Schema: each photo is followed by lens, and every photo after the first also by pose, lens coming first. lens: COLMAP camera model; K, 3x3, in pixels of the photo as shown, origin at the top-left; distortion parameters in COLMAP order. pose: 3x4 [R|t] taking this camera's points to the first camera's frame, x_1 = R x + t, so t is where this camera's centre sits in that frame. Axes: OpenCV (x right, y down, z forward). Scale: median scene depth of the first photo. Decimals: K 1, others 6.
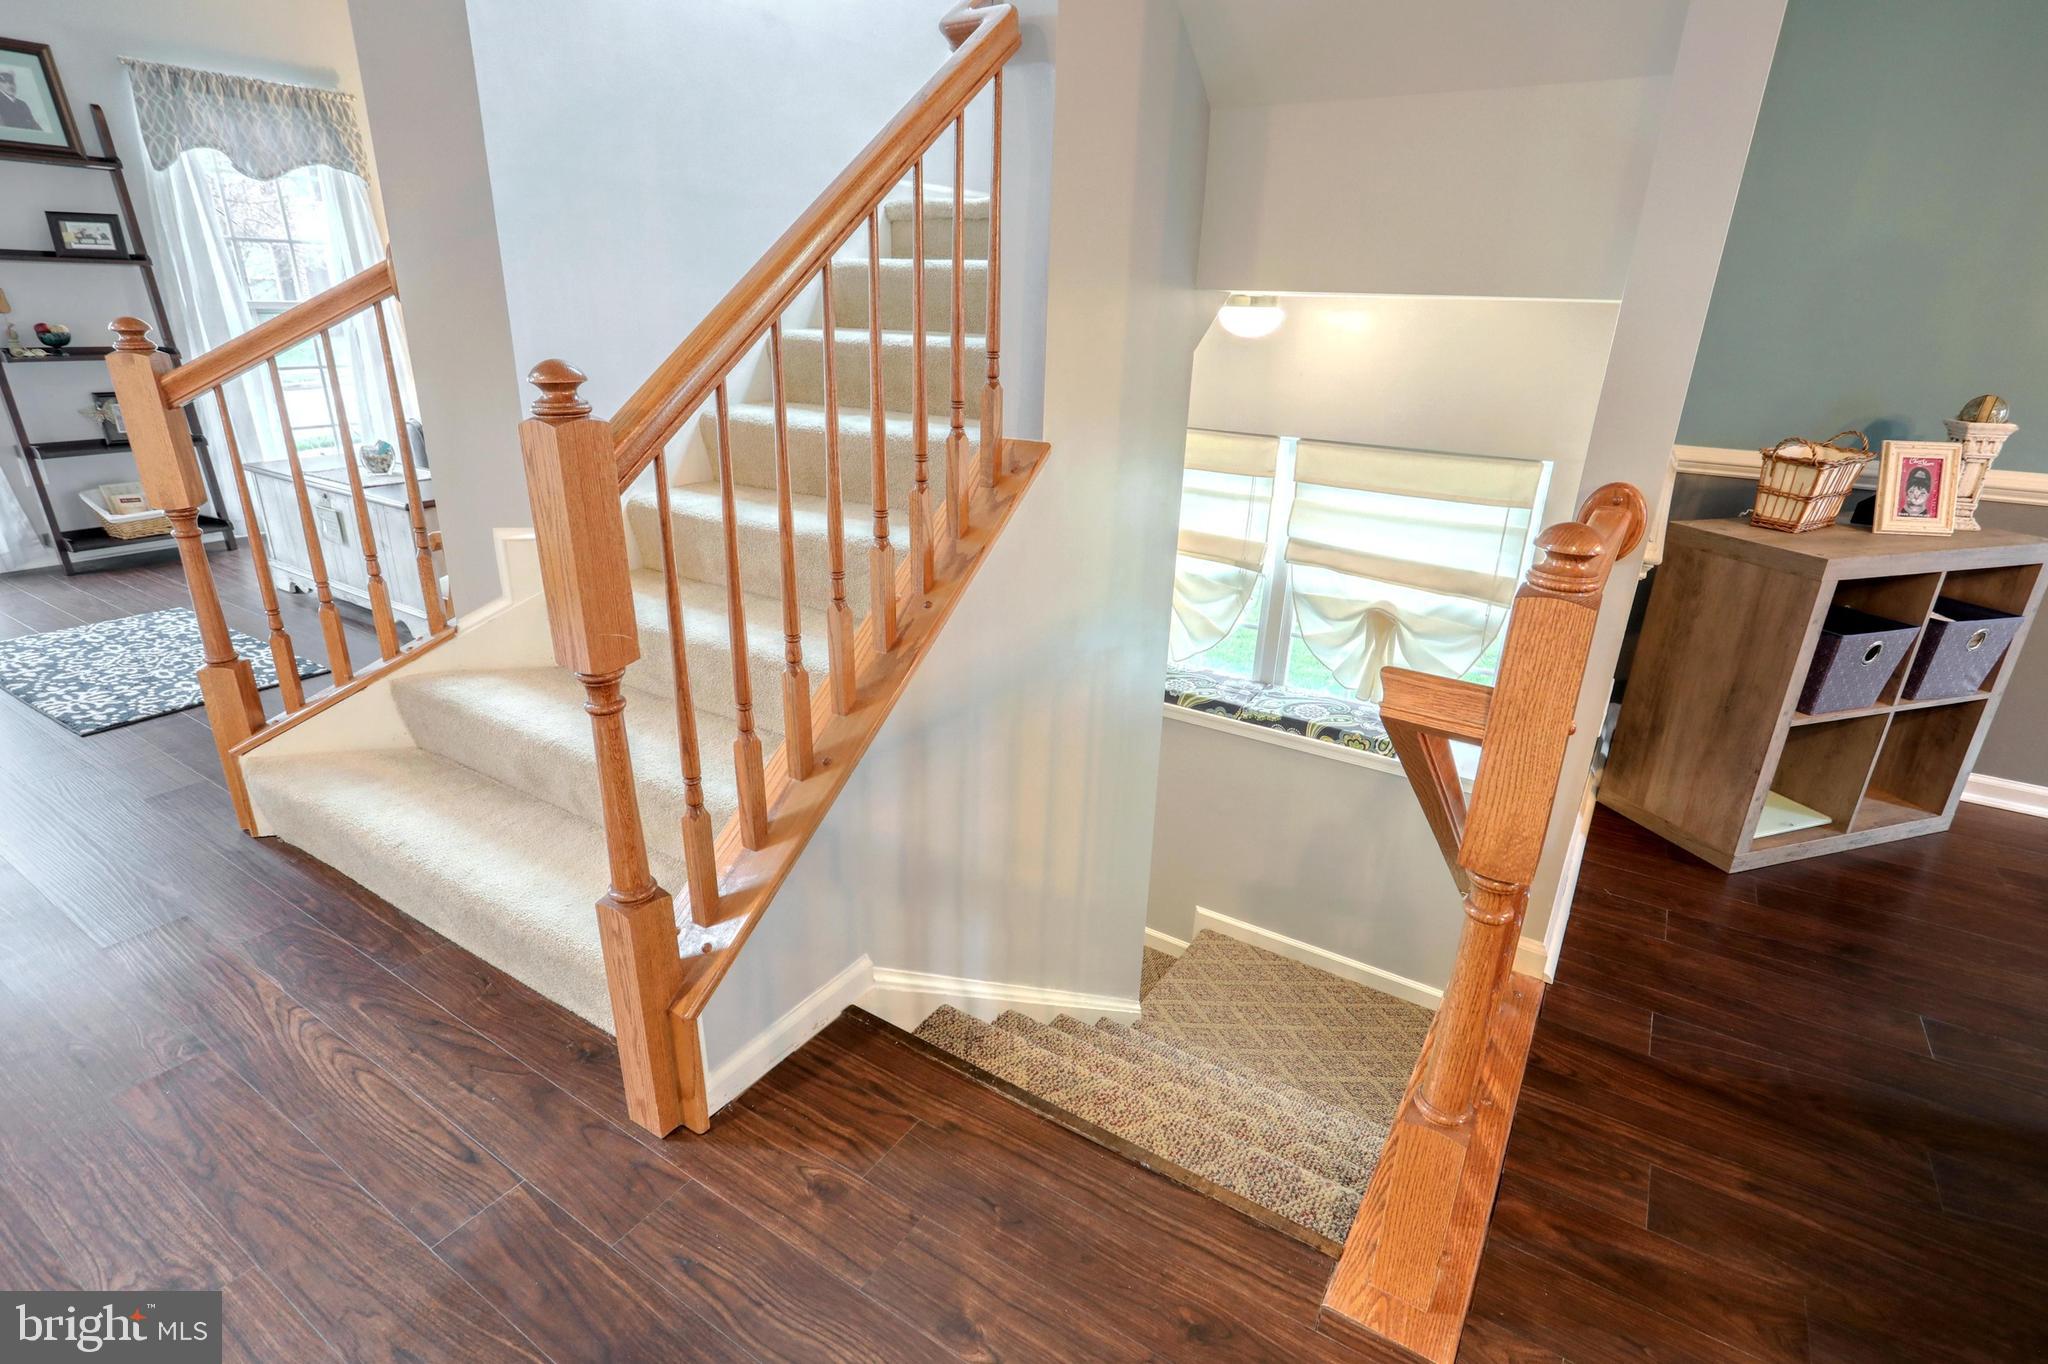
lens RADIAL K [[987.0, 0, 1034.6], [0, 987.0, 687.0], [0, 0, 1]] dist [-0.000623, 0.000015]
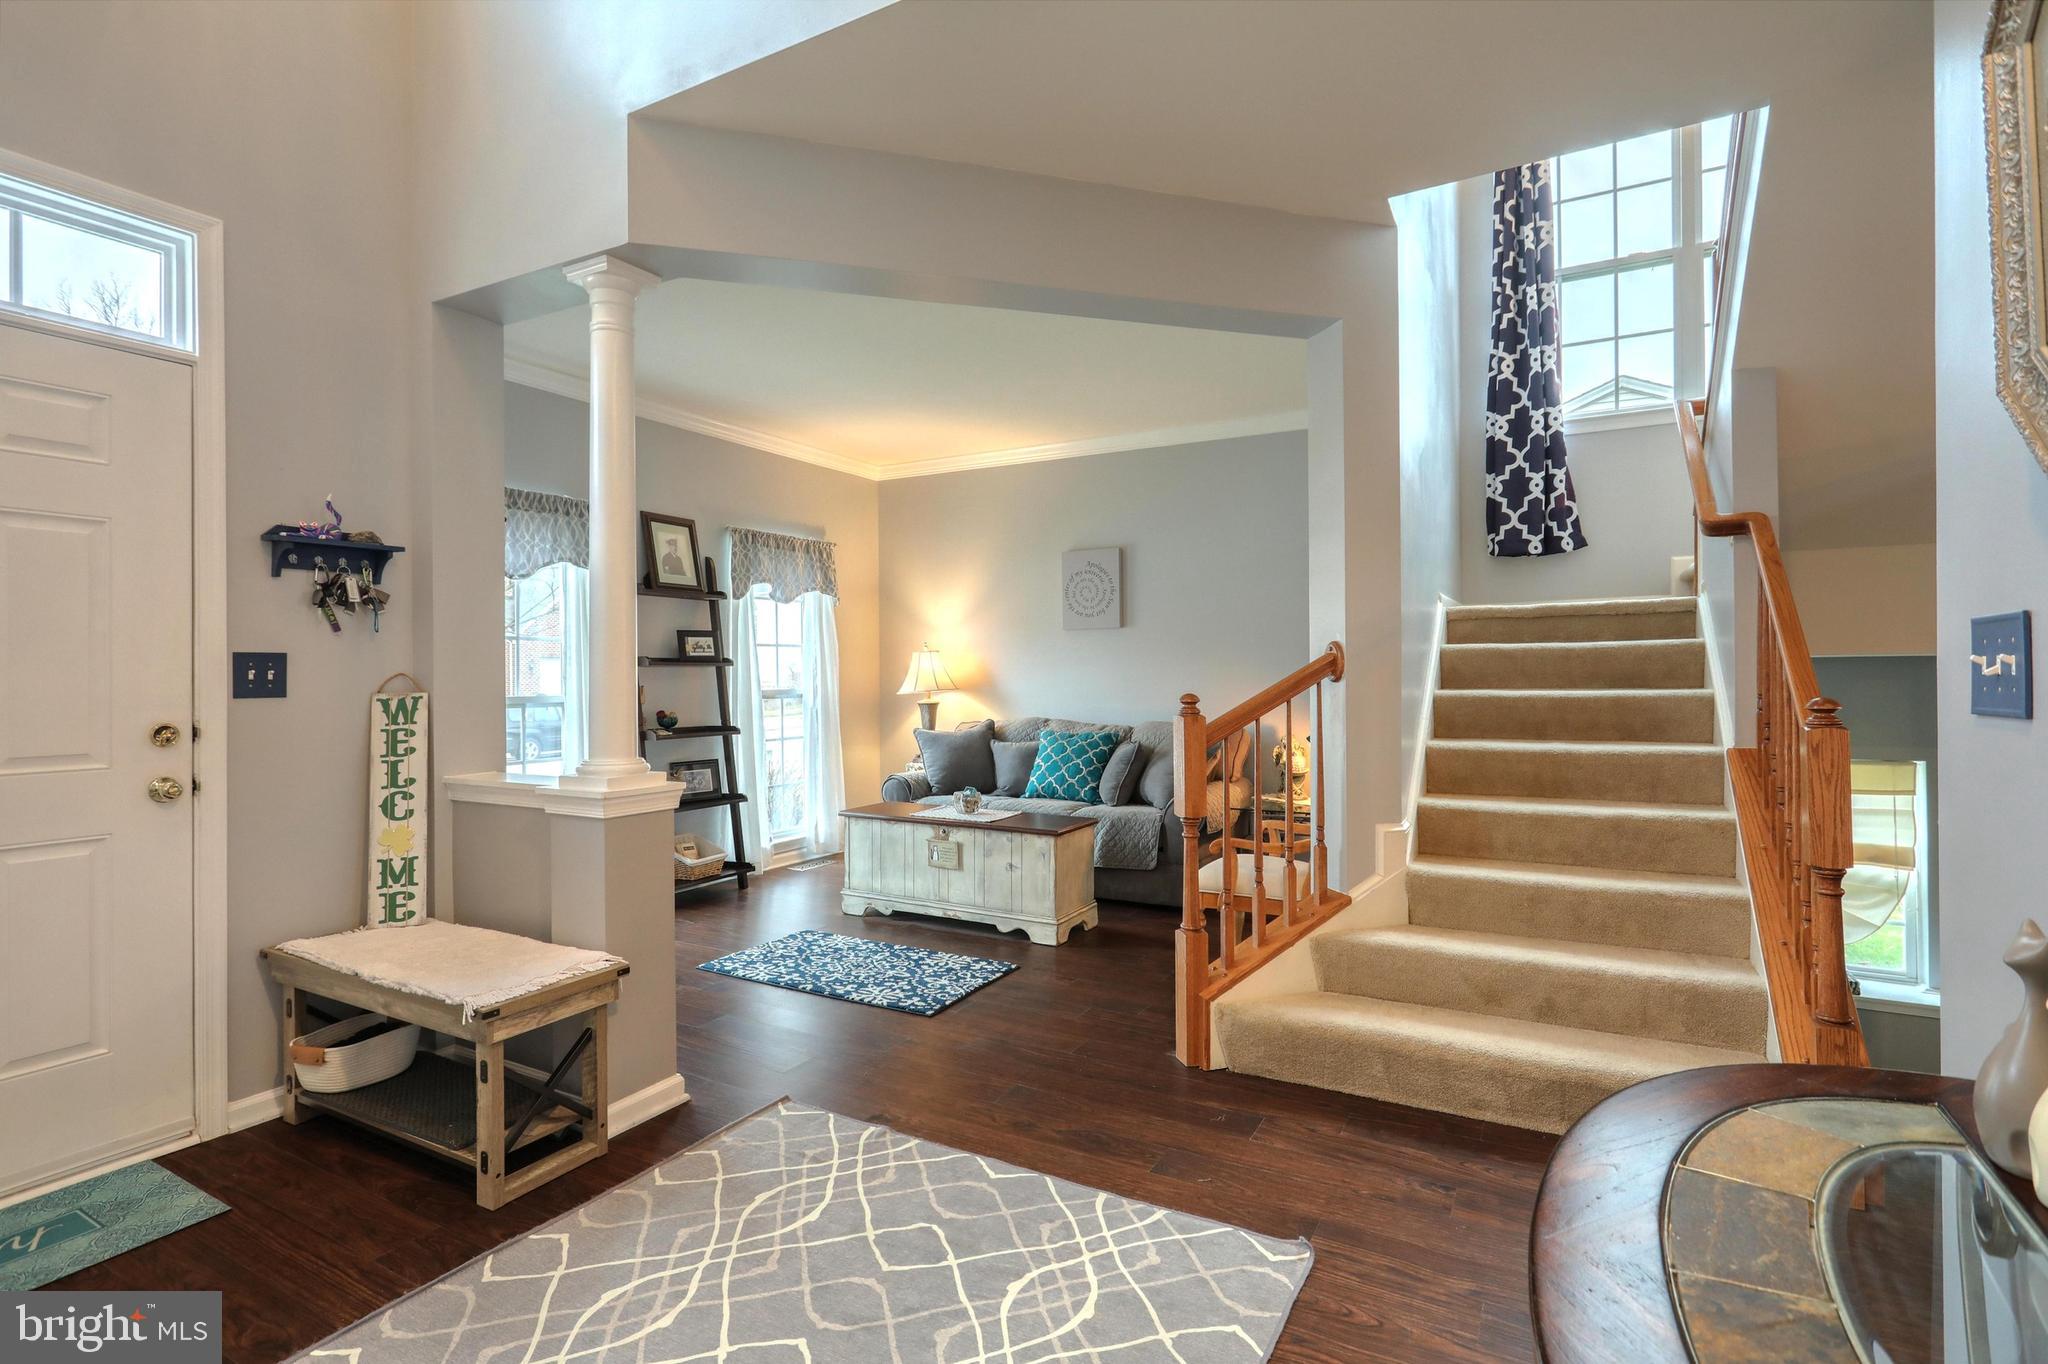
lens RADIAL K [[987.0, 0, 961.9], [0, 987.0, 681.7], [0, 0, 1]] dist [-0.000623, 0.000015]
pose [[0.997511, -0.033137, 0.062234, -0.816566], [0.053209, 0.932933, -0.356096, 0.083393], [-0.046260, 0.358521, 0.932375, -0.258476]]
